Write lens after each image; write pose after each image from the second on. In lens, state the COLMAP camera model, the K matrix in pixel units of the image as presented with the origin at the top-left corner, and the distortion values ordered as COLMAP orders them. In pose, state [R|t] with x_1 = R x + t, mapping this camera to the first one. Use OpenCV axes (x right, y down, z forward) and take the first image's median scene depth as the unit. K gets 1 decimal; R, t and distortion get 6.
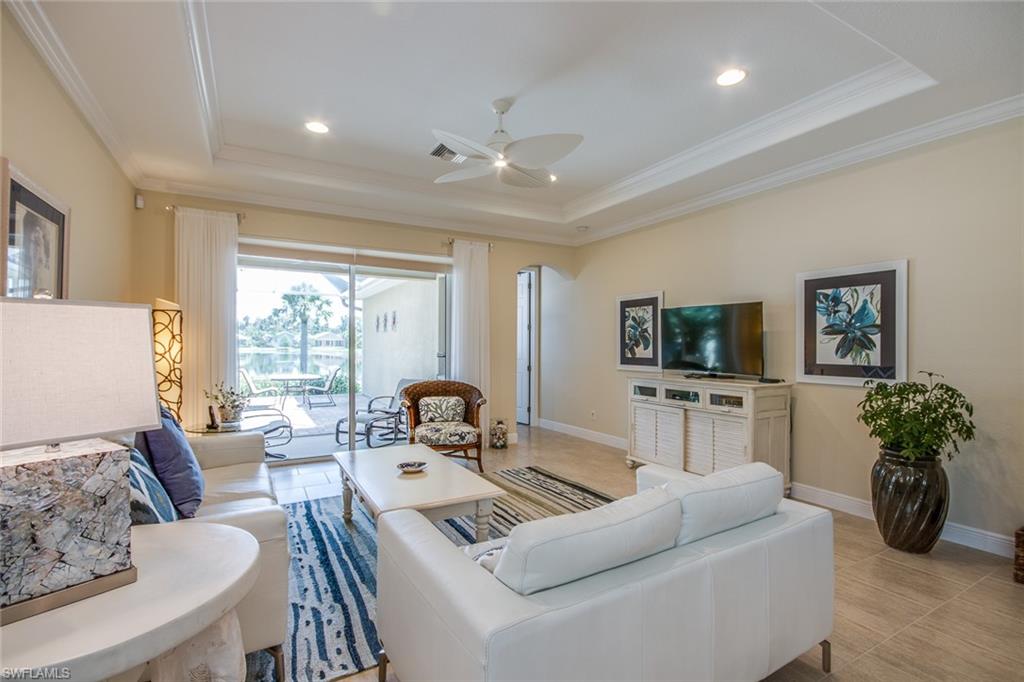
lens RADIAL K [[483.0, 0, 514.1], [0, 483.0, 333.3], [0, 0, 1]] dist [0.006533, -0.008087]
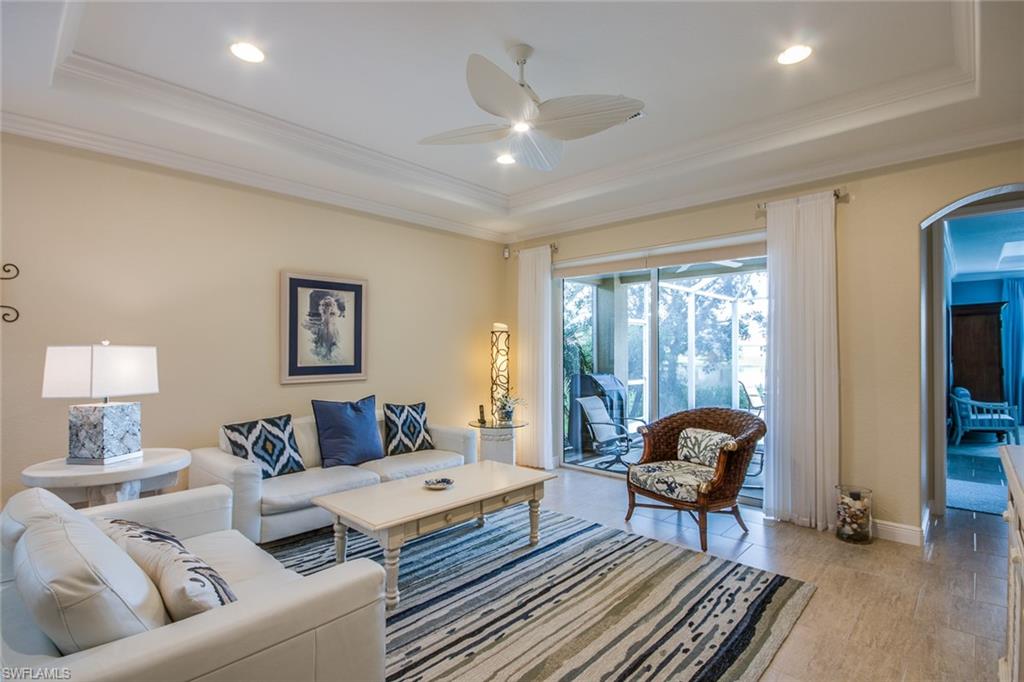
lens RADIAL K [[483.0, 0, 508.4], [0, 483.0, 345.1], [0, 0, 1]] dist [0.006533, -0.008087]
pose [[0.296071, -0.014579, -0.955055, 0.502547], [0.023604, 0.999690, -0.007943, 0.001198], [0.954874, -0.020192, 0.296323, 0.546002]]
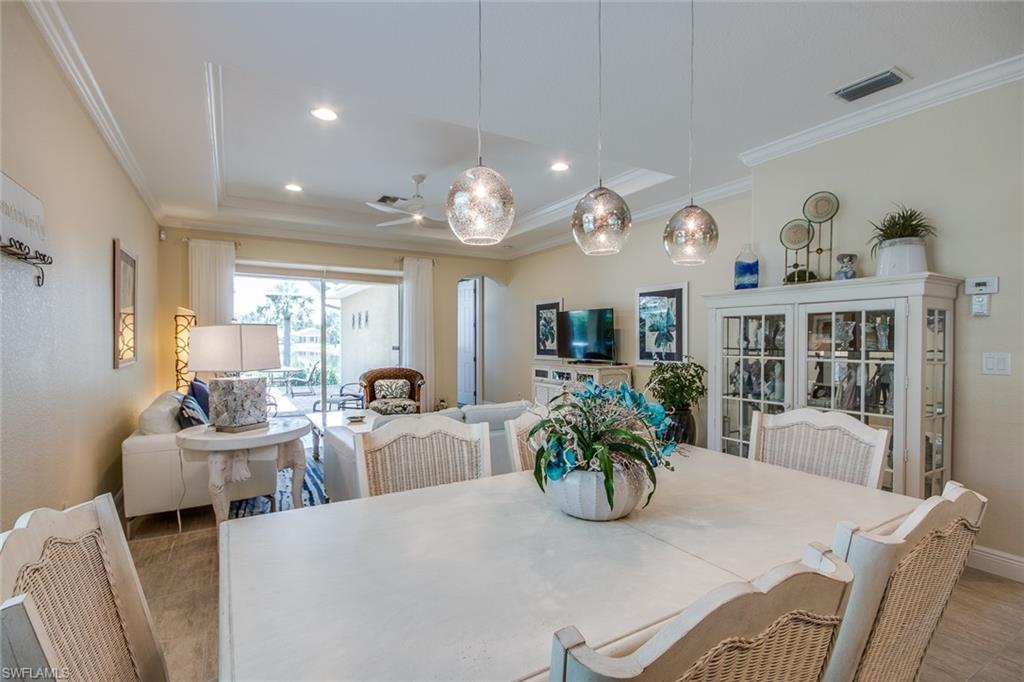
lens RADIAL K [[483.0, 0, 506.4], [0, 483.0, 334.1], [0, 0, 1]] dist [0.006533, -0.008087]
pose [[0.999875, -0.004156, 0.015285, 0.153378], [0.003986, 0.999930, 0.011141, -0.005665], [-0.015331, -0.011078, 0.999821, -0.343034]]
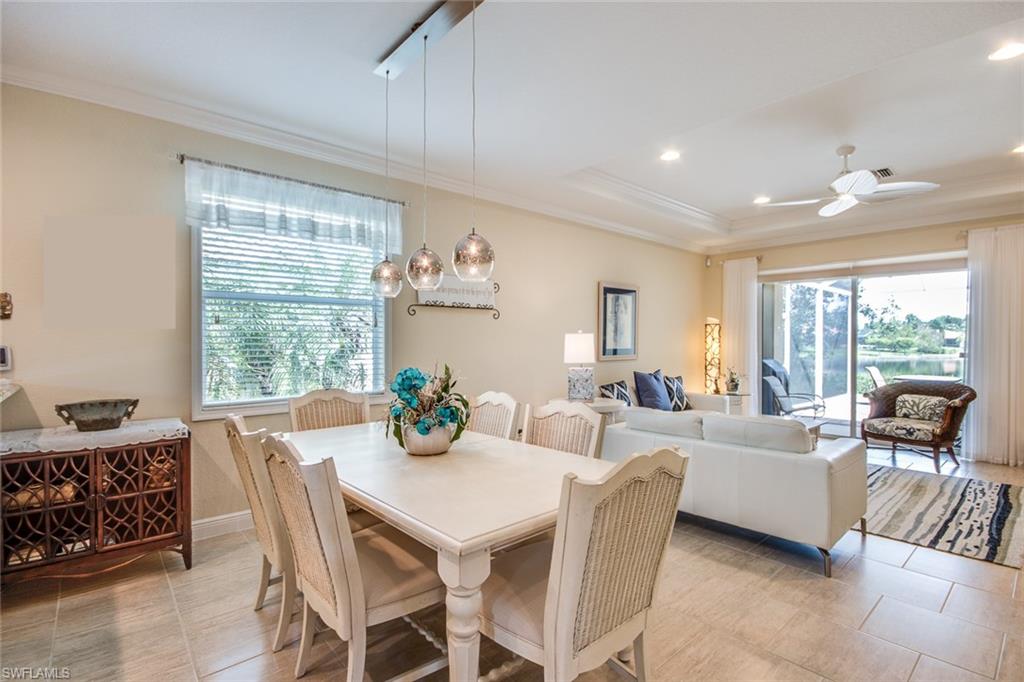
lens RADIAL K [[483.0, 0, 509.3], [0, 483.0, 346.8], [0, 0, 1]] dist [0.006533, -0.008087]
pose [[0.213221, 0.006534, -0.976982, 0.717847], [0.020787, 0.999721, 0.011223, -0.000885], [0.976783, -0.022701, 0.213025, -0.070865]]
